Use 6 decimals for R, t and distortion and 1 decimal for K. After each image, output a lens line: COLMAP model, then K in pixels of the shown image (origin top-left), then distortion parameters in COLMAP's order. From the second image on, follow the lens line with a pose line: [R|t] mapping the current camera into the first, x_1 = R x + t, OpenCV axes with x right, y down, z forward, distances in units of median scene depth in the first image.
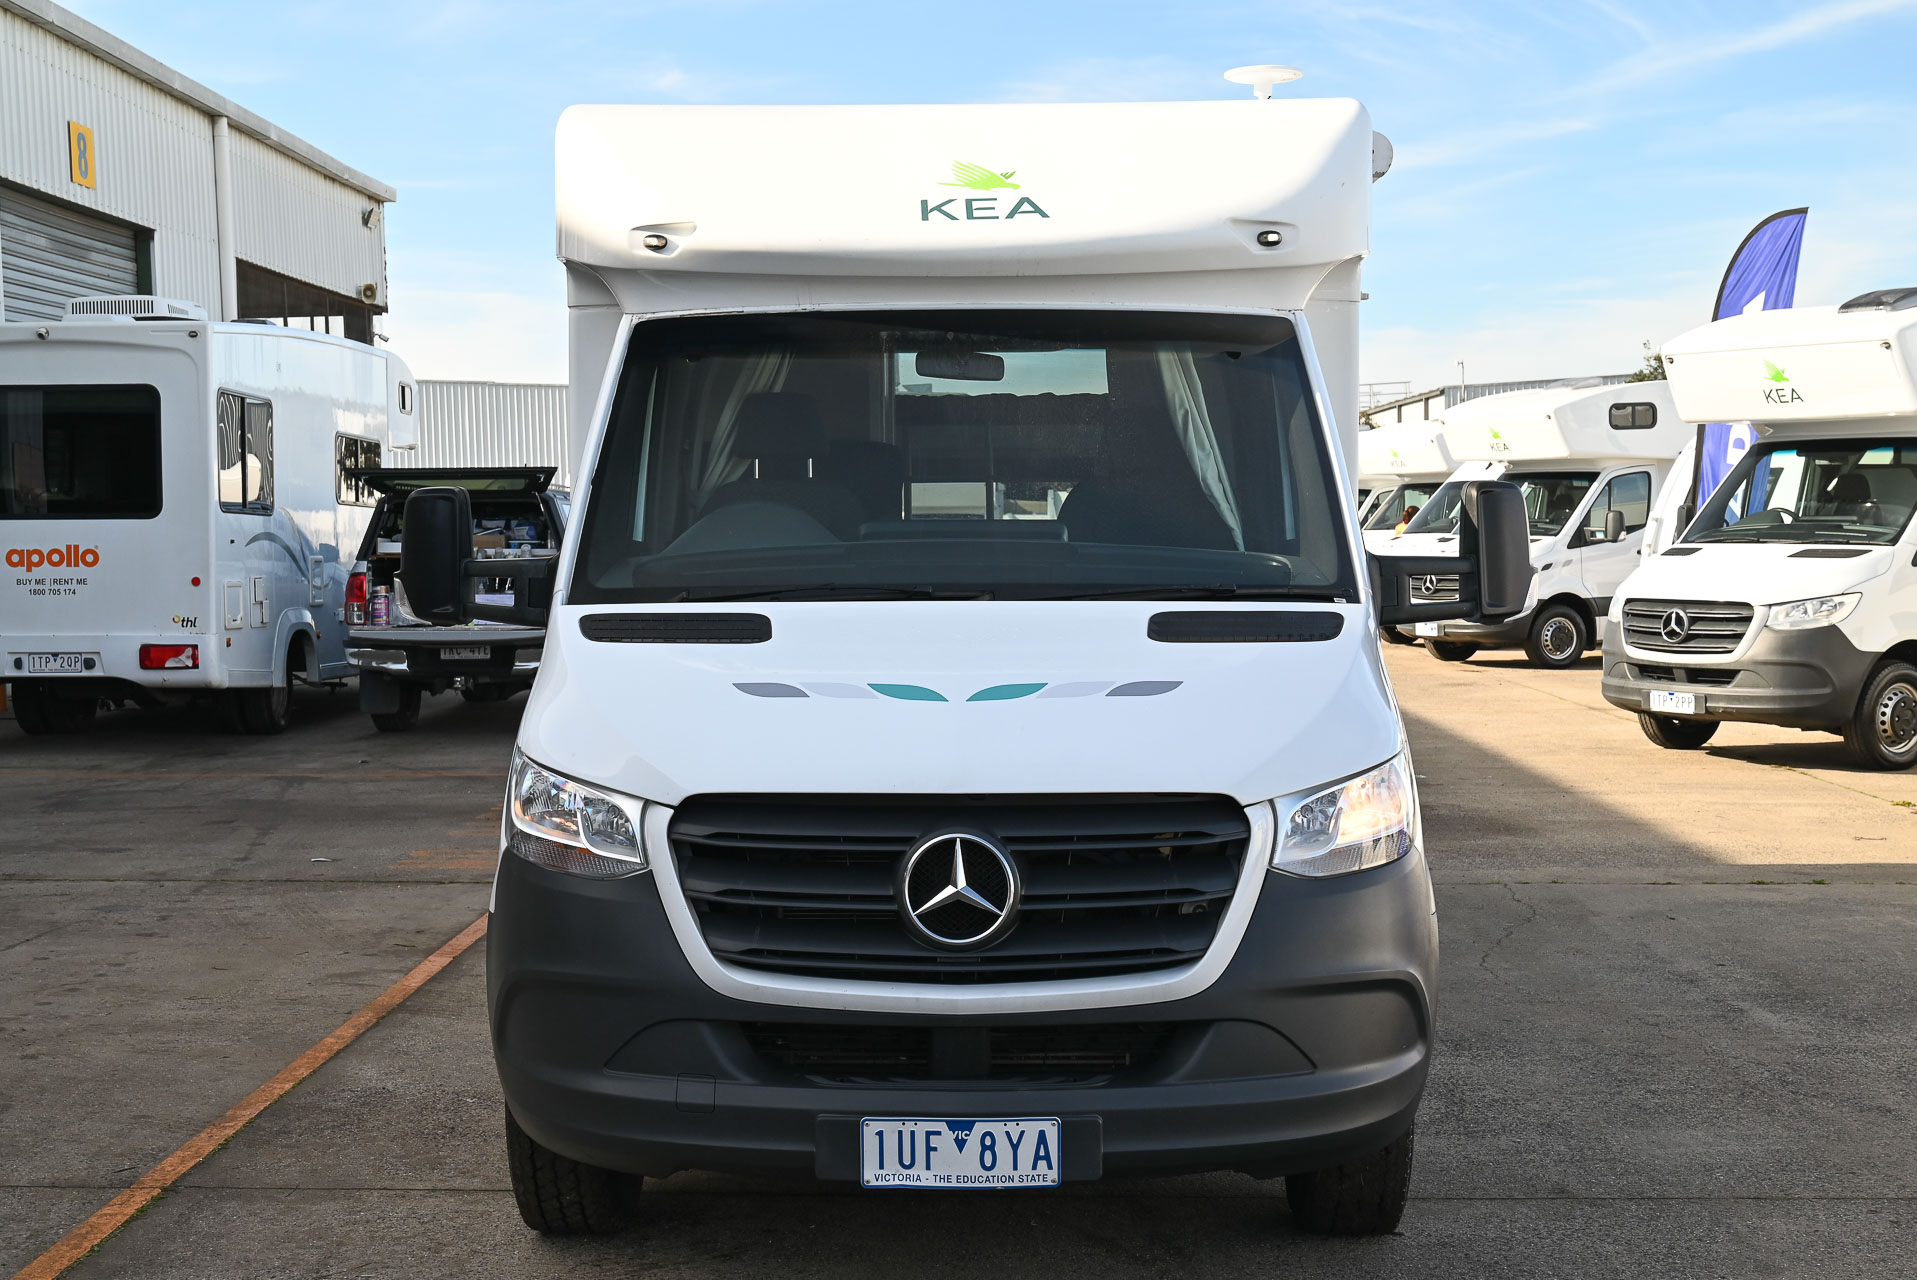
lens RADIAL K [[2465.0, 0, 972.2], [0, 2465.0, 655.7], [0, 0, 1]] dist [-0.005180, 0.000000]
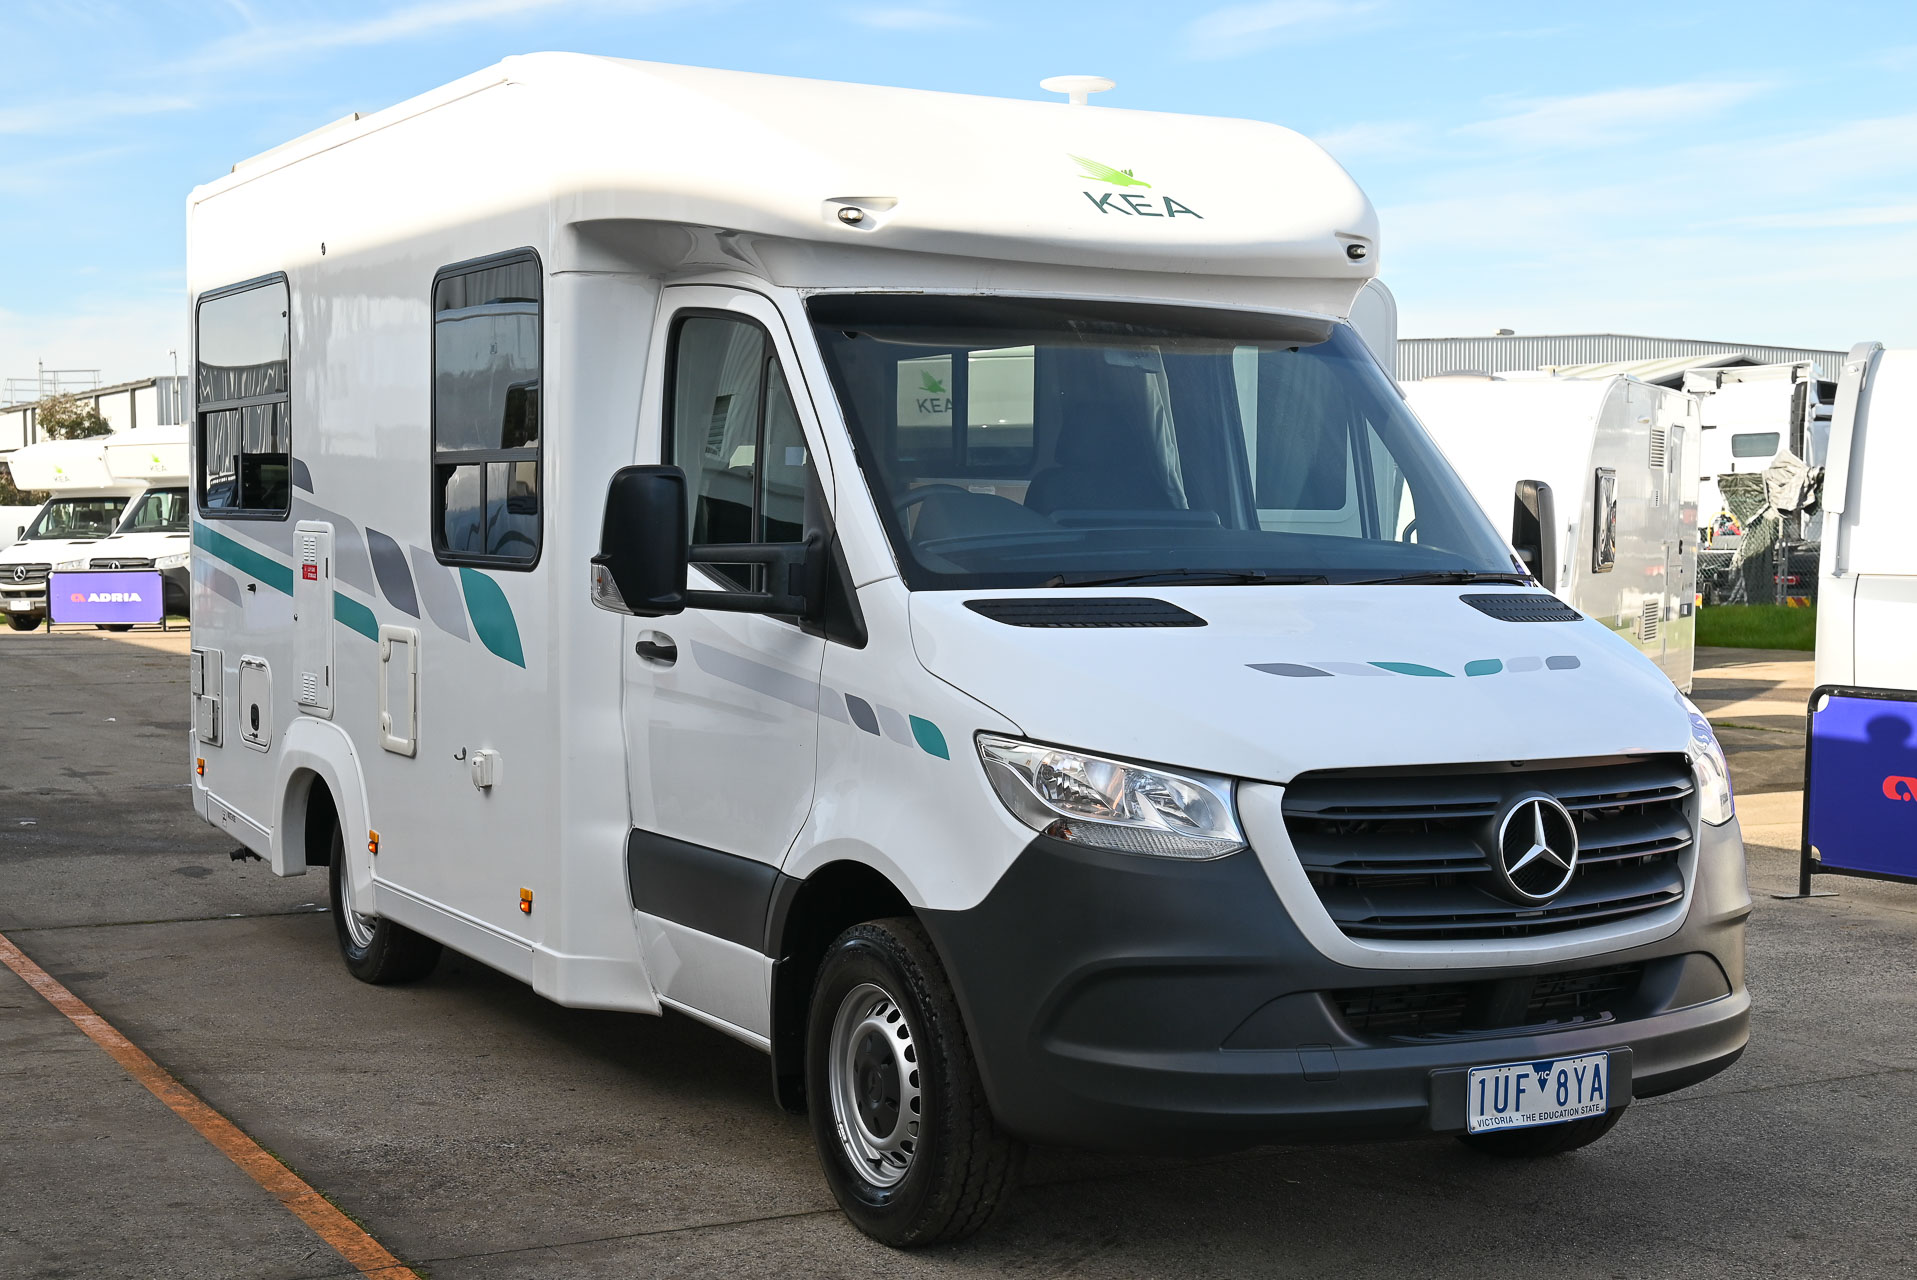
lens RADIAL K [[2611.8, 0, 945.6], [0, 2611.8, 644.9], [0, 0, 1]] dist [-0.022325, 0.000000]
pose [[0.866973, -0.013002, 0.498185, -0.791209], [0.017317, 0.999842, -0.004040, 0.005475], [-0.498053, 0.012130, 0.867061, 0.134263]]
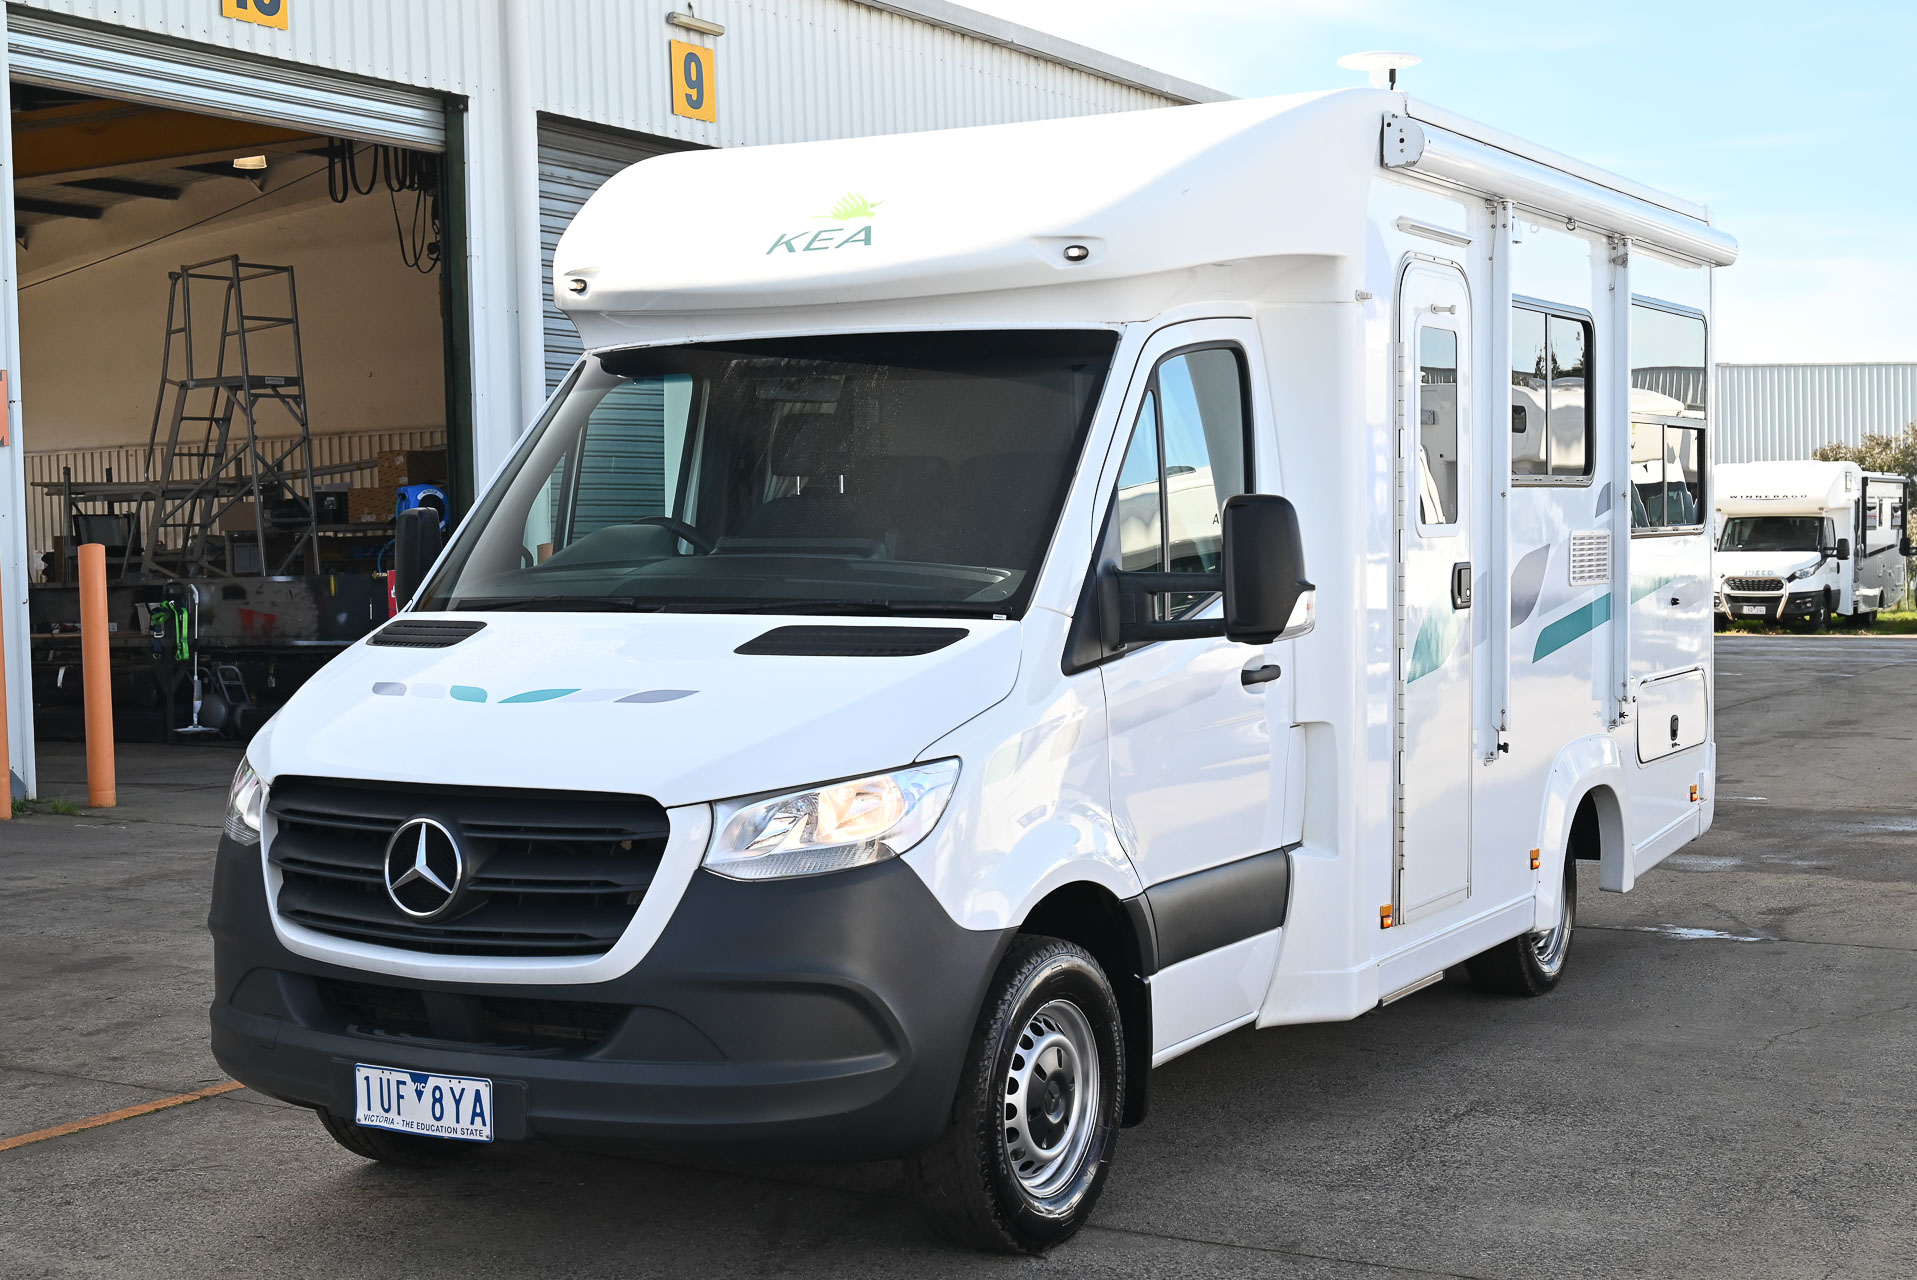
lens RADIAL K [[2674.8, 0, 956.2], [0, 2674.8, 627.7], [0, 0, 1]] dist [0.035725, 0.000000]
pose [[0.873646, 0.015859, -0.486304, 0.794243], [-0.022108, 0.999730, -0.007116, -0.011931], [0.486060, 0.016968, 0.873761, 0.043641]]
